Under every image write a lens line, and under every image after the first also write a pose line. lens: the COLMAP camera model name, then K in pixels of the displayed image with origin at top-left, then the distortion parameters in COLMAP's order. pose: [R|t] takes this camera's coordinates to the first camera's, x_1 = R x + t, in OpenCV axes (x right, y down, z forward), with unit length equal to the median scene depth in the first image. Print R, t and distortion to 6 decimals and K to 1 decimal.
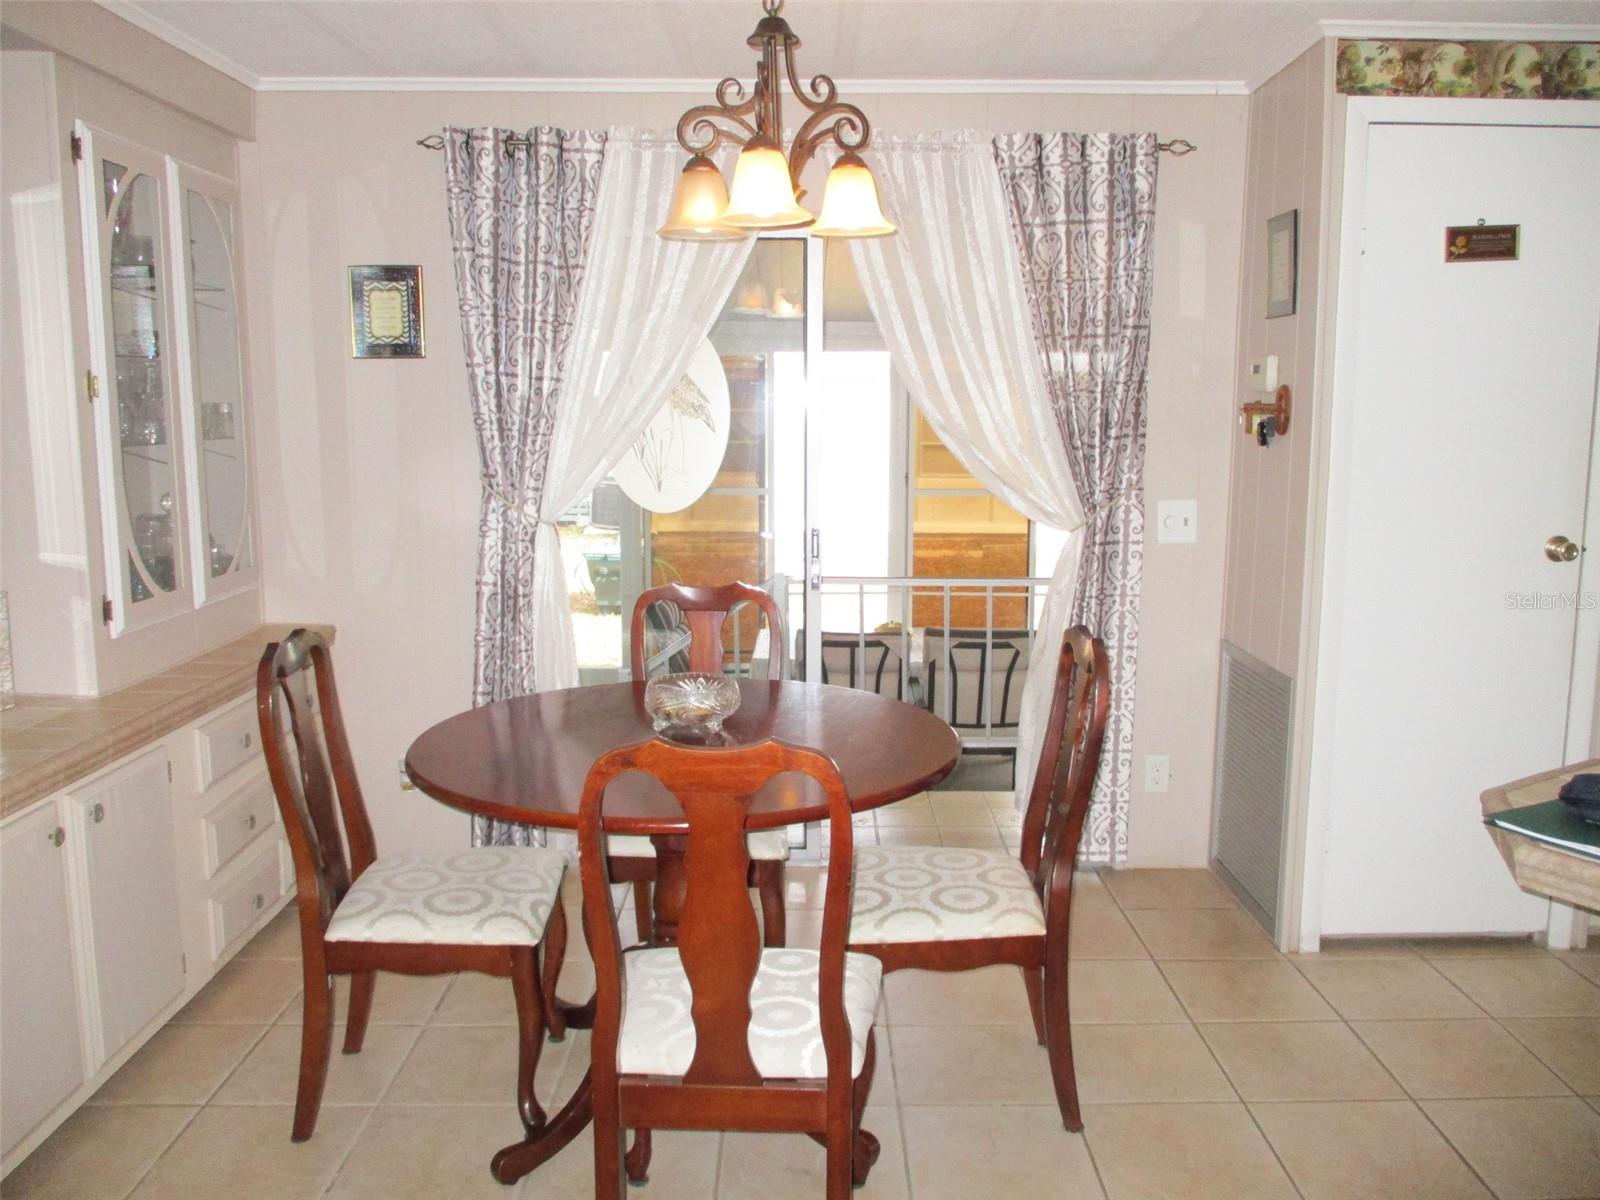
lens RADIAL K [[1326.9, 0, 795.4], [0, 1326.9, 597.9], [0, 0, 1]] dist [-0.034672, -0.005004]
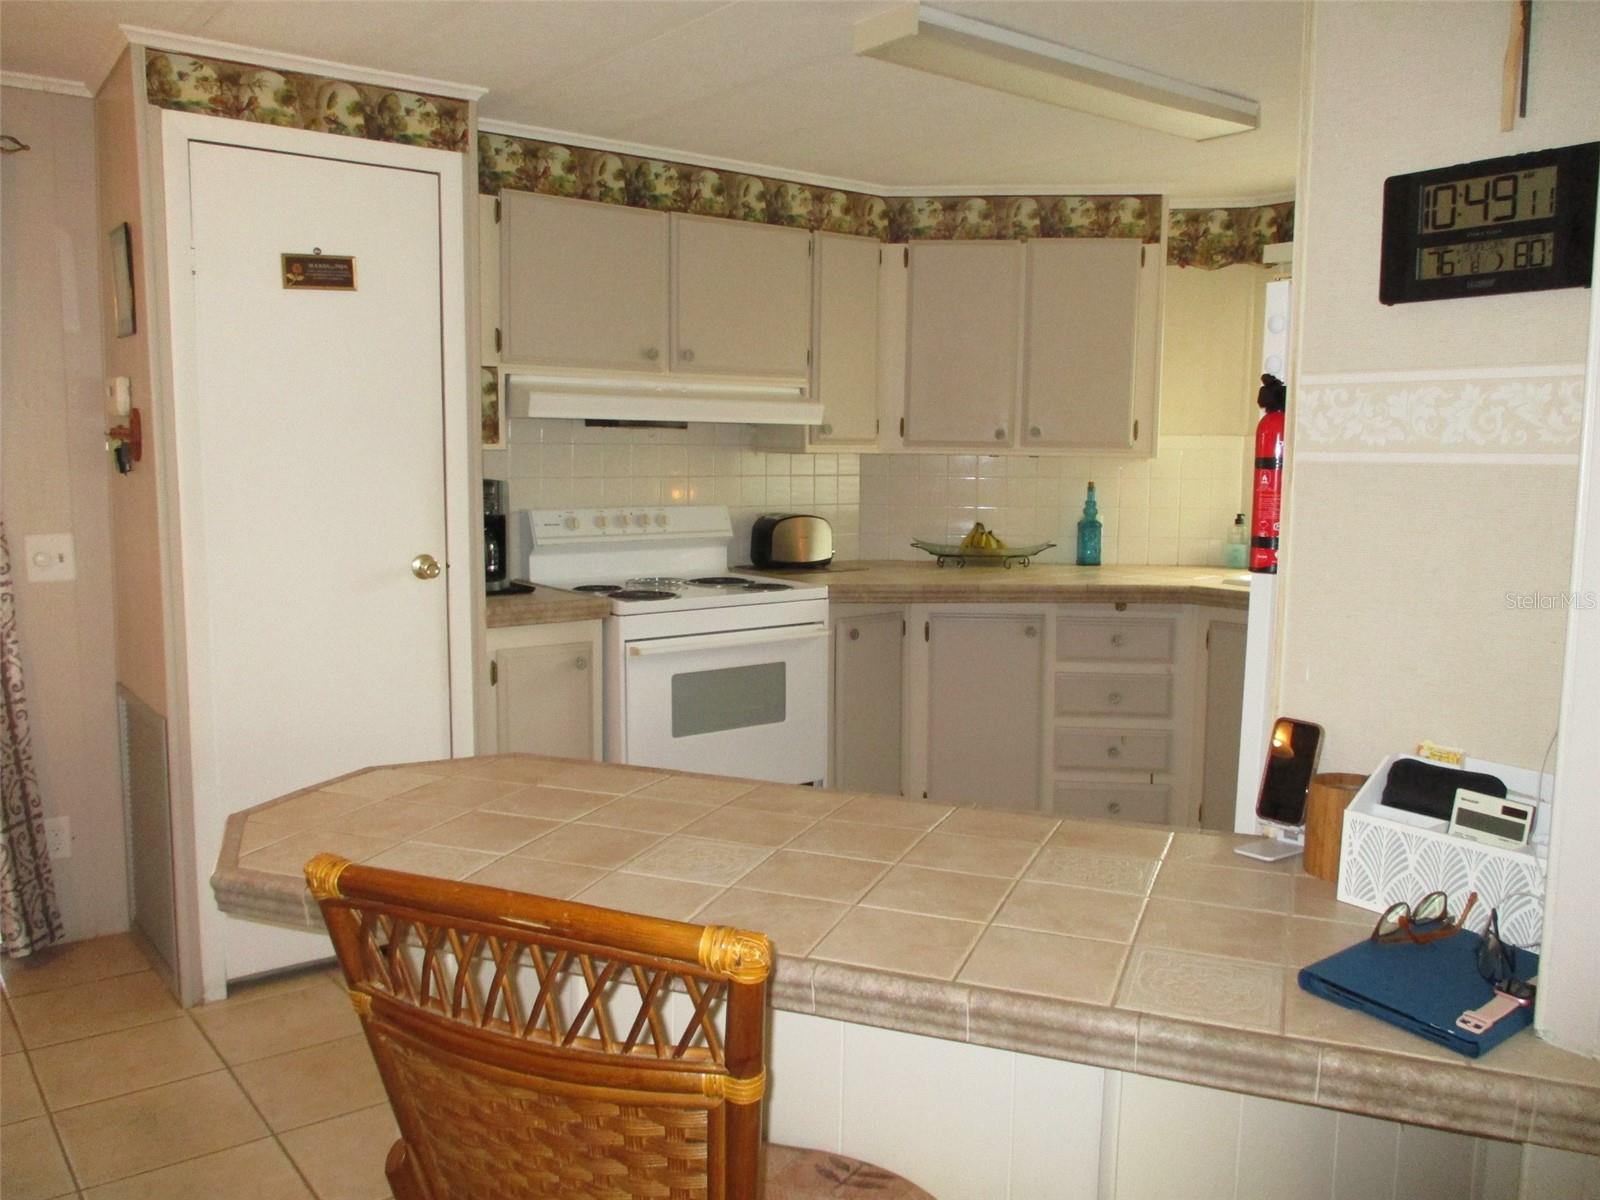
lens RADIAL K [[1326.9, 0, 795.6], [0, 1326.9, 601.5], [0, 0, 1]] dist [-0.034672, -0.005004]
pose [[0.783929, -0.063743, 0.617569, 0.167498], [0.077642, 0.996972, 0.004346, 0.009765], [-0.615976, 0.044543, 0.786504, -0.025837]]
